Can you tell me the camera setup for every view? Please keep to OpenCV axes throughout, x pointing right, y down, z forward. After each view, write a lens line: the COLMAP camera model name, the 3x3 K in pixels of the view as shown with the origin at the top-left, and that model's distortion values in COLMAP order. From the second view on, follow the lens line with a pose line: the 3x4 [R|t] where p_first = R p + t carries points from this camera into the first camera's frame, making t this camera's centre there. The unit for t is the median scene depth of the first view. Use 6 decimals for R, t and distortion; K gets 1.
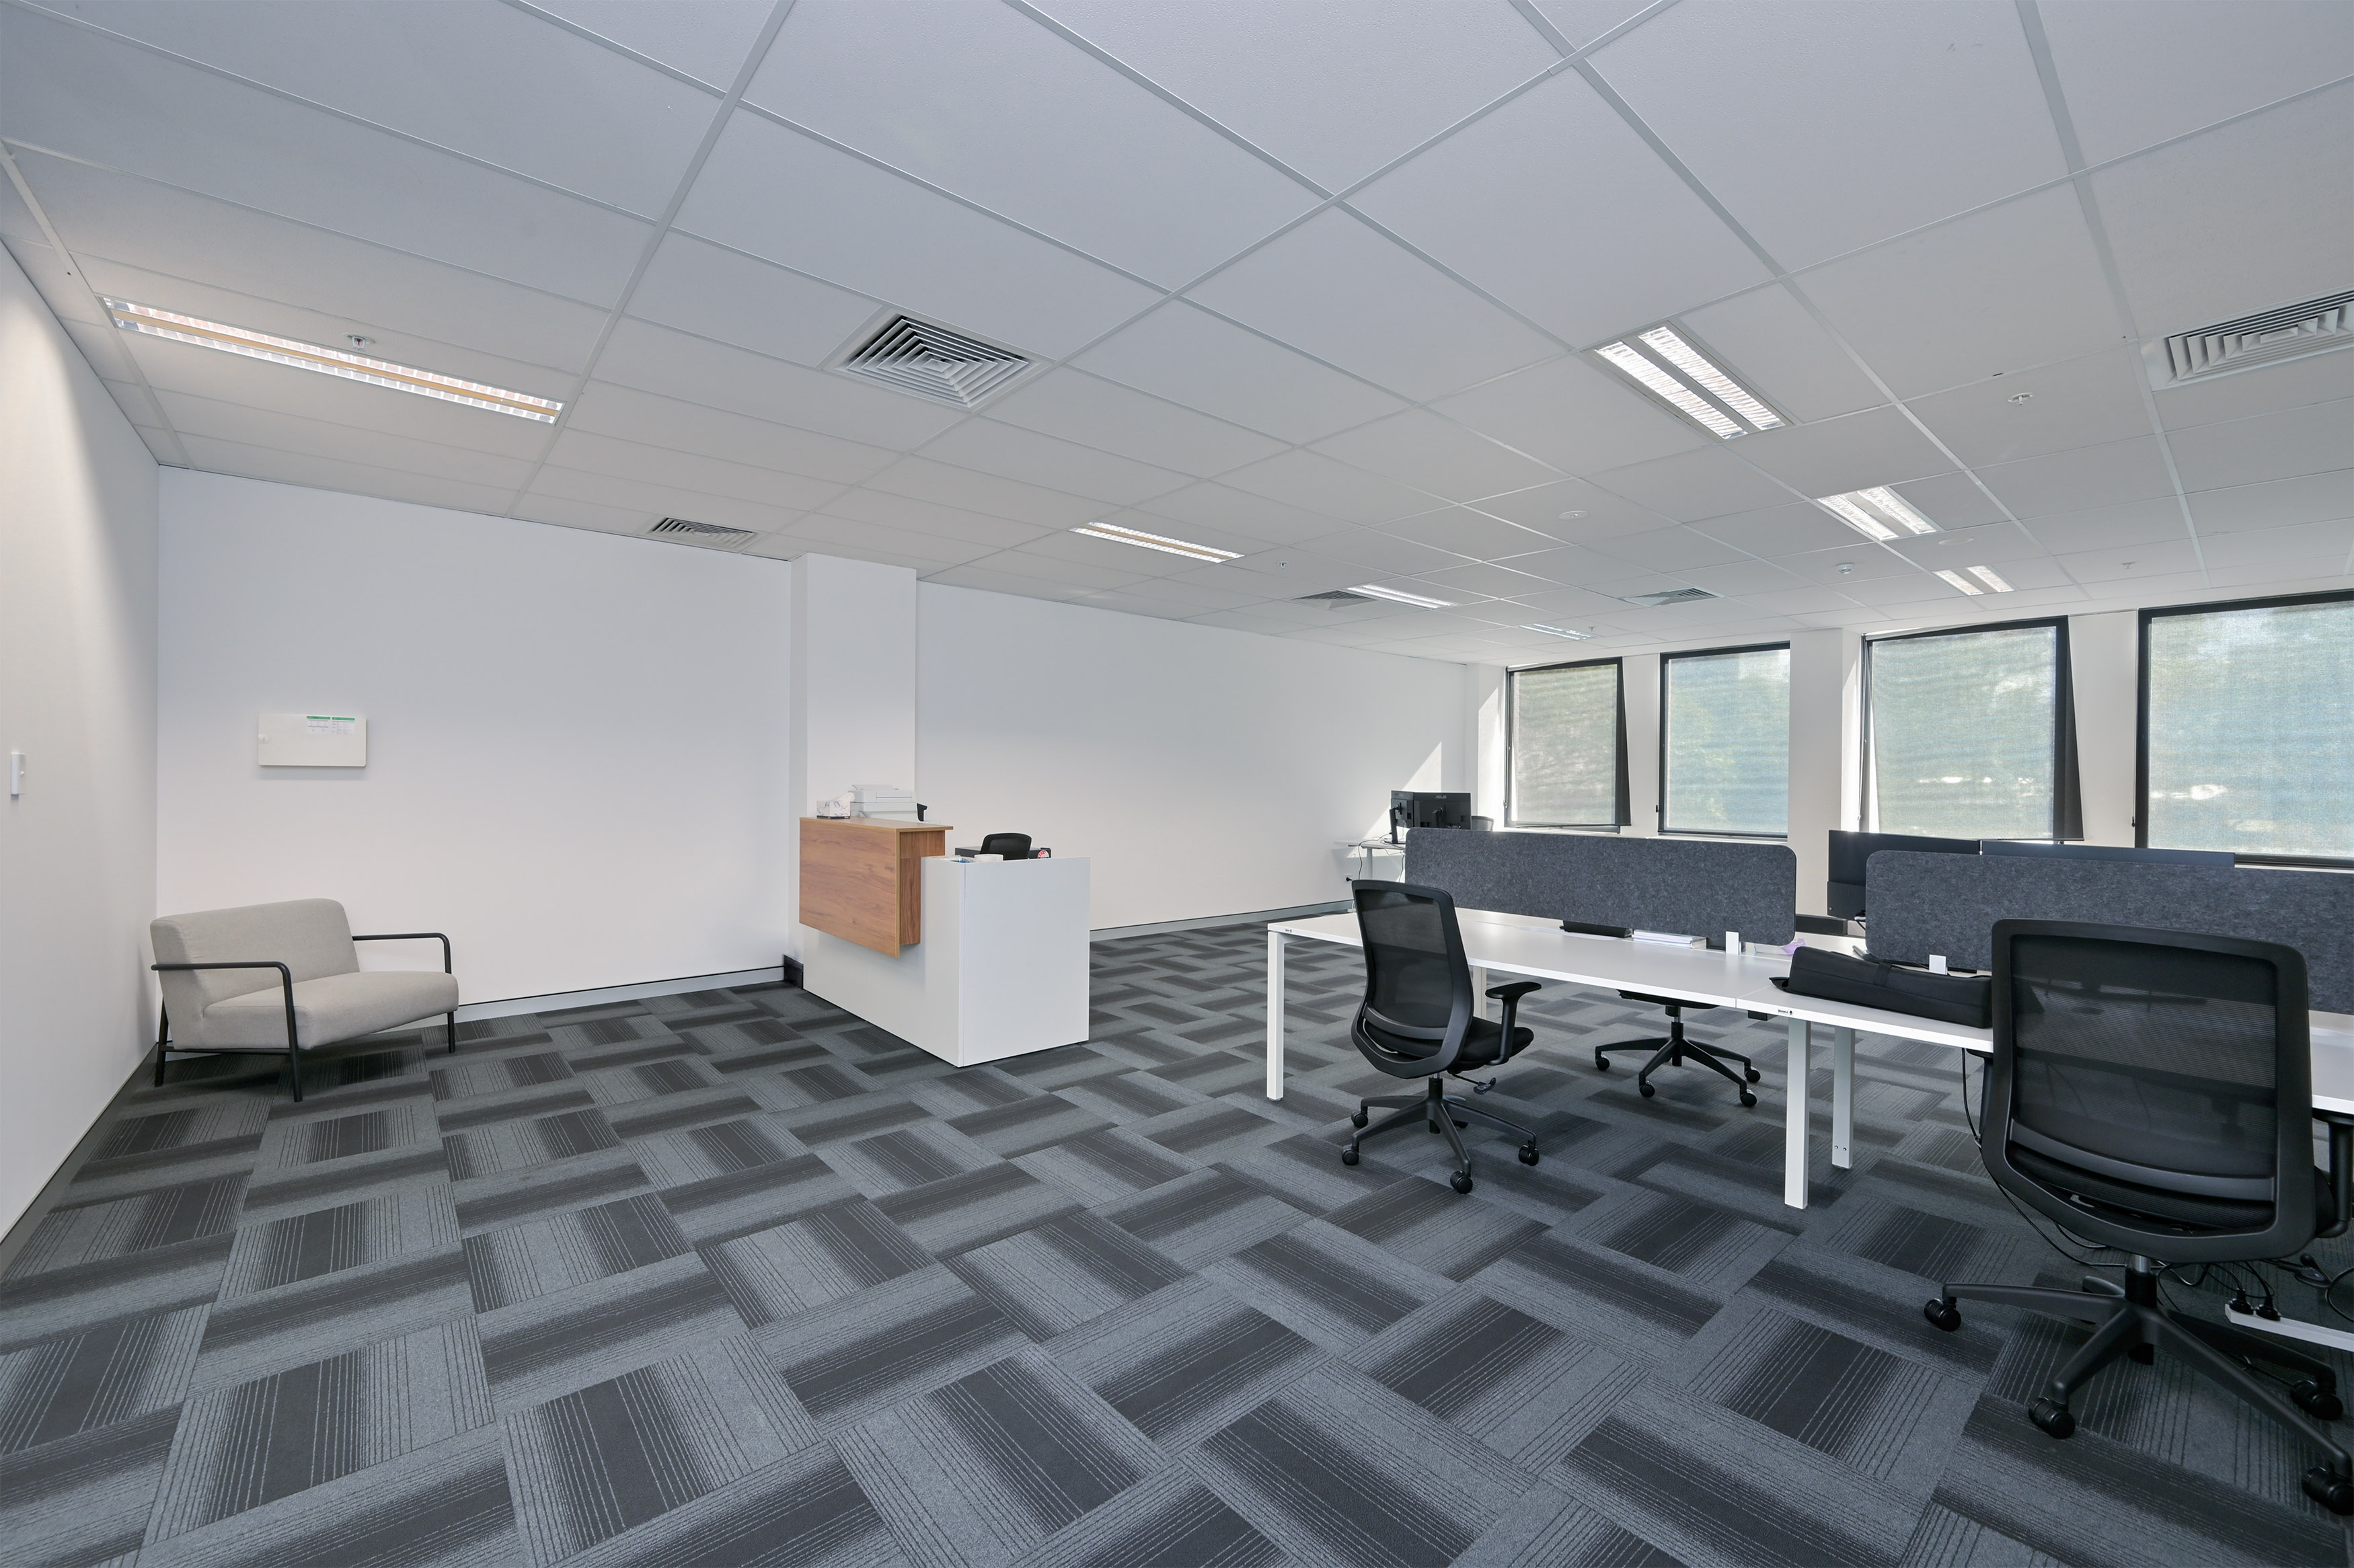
lens RADIAL K [[926.6, 0, 1184.2], [0, 926.6, 784.2], [0, 0, 1]] dist [-0.000743, 0.000669]
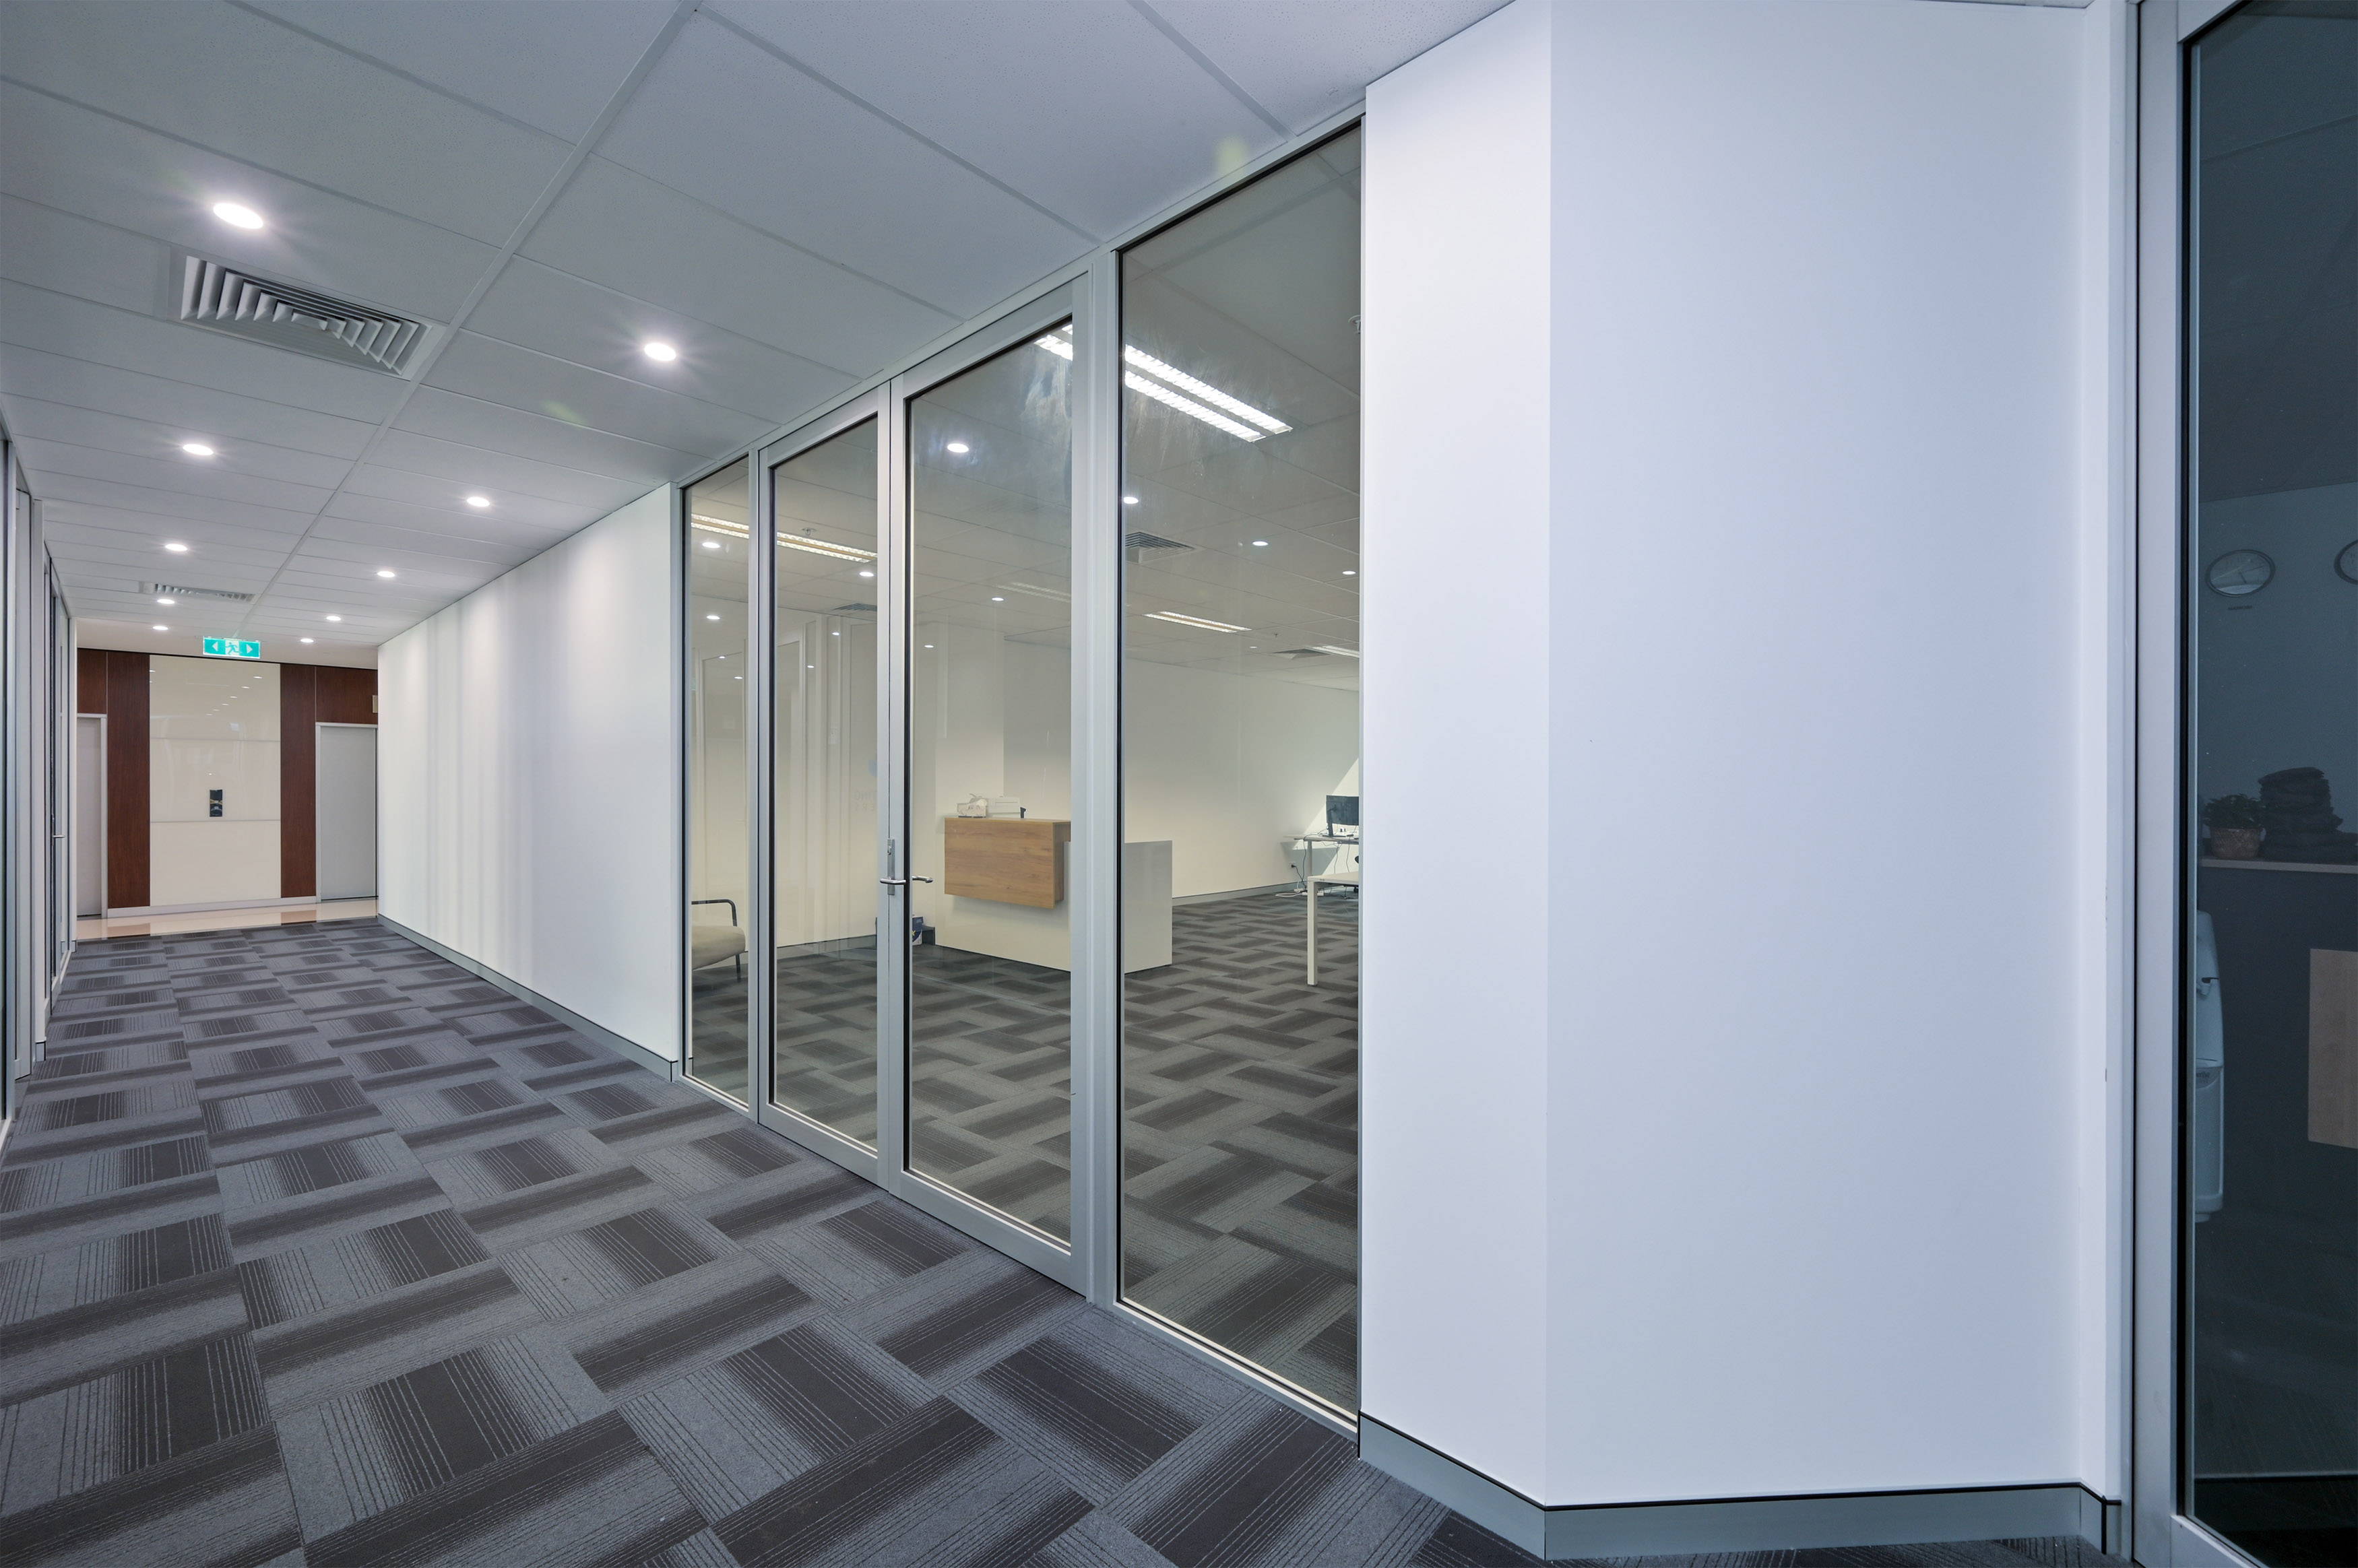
lens RADIAL K [[928.1, 0, 1186.3], [0, 928.1, 784.2], [0, 0, 1]] dist [-0.000743, 0.000669]
pose [[0.991772, -0.006727, 0.127841, -0.336445], [0.007602, 0.999951, -0.006354, -0.002932], [-0.127792, 0.007274, 0.991774, -0.599348]]
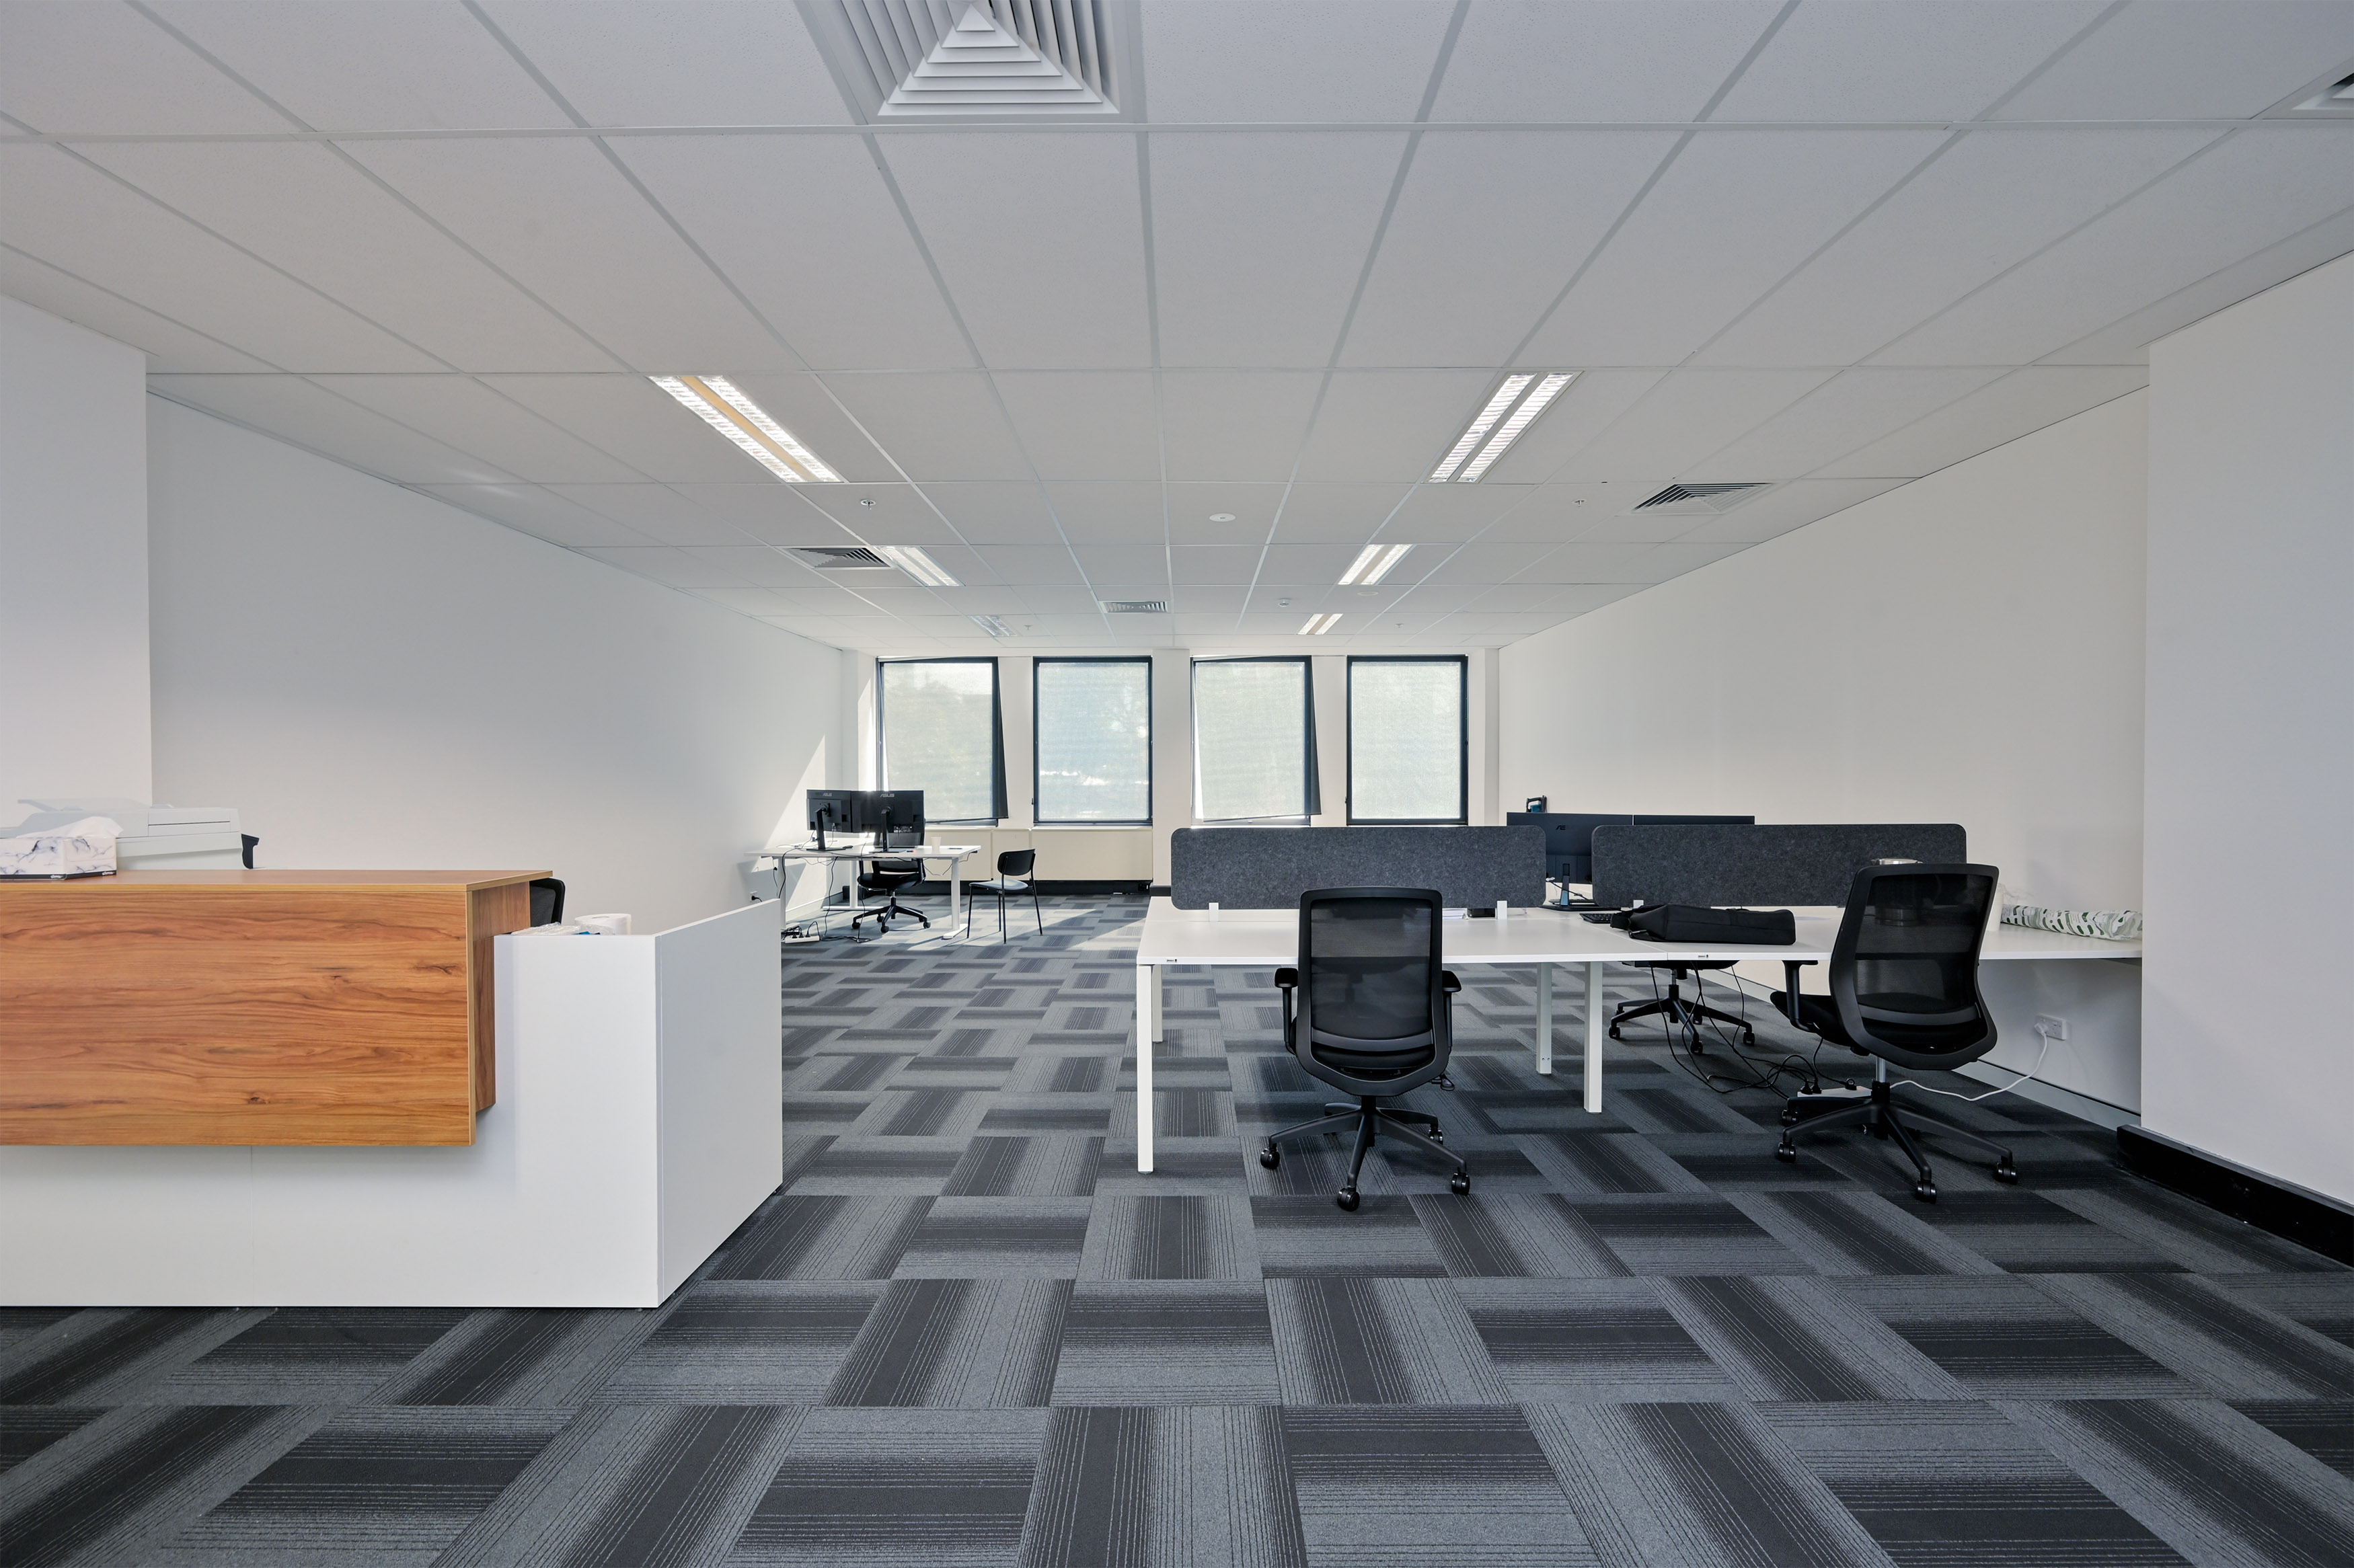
lens RADIAL K [[926.6, 0, 1184.2], [0, 926.6, 784.2], [0, 0, 1]] dist [-0.000743, 0.000669]
pose [[0.664097, -0.016310, 0.747468, -0.496846], [0.012943, 0.999863, 0.010318, -0.006475], [-0.747534, 0.002822, 0.664218, 0.452850]]
